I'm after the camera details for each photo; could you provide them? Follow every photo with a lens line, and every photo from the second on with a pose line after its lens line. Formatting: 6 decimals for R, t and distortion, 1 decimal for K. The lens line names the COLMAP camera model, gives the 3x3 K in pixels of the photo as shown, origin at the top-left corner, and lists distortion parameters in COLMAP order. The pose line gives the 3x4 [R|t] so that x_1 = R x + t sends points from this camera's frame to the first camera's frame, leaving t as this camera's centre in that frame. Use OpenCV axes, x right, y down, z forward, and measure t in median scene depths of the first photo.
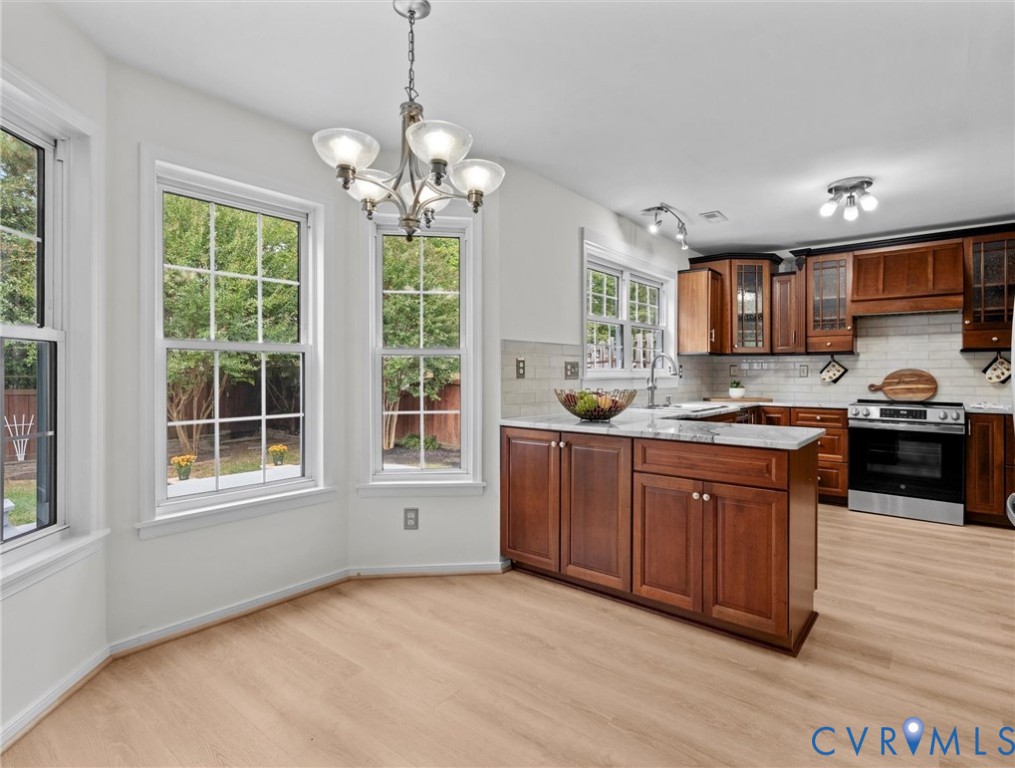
lens RADIAL K [[536.2, 0, 505.9], [0, 536.2, 372.9], [0, 0, 1]] dist [-0.002086, -0.001290]
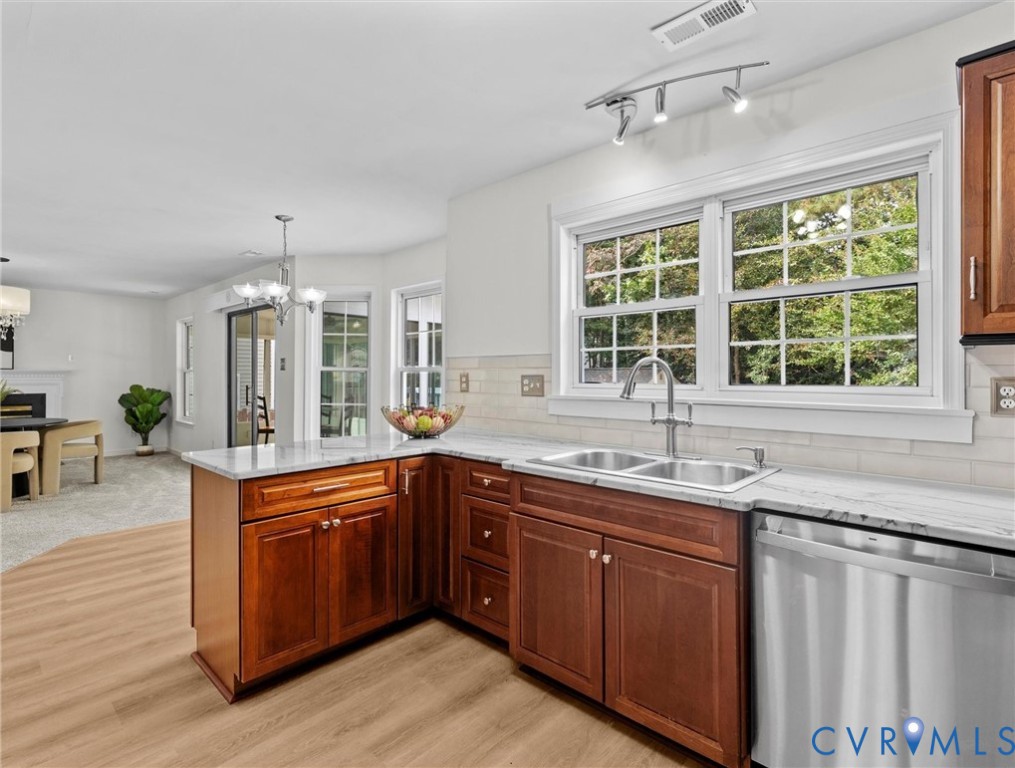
lens RADIAL K [[515.4, 0, 501.9], [0, 515.4, 367.0], [0, 0, 1]] dist [0.002775, 0.000191]
pose [[-0.080787, -0.013089, -0.996645, 0.733880], [0.000007, 0.999914, -0.013132, -0.017970], [0.996731, -0.001067, -0.080780, 0.812533]]
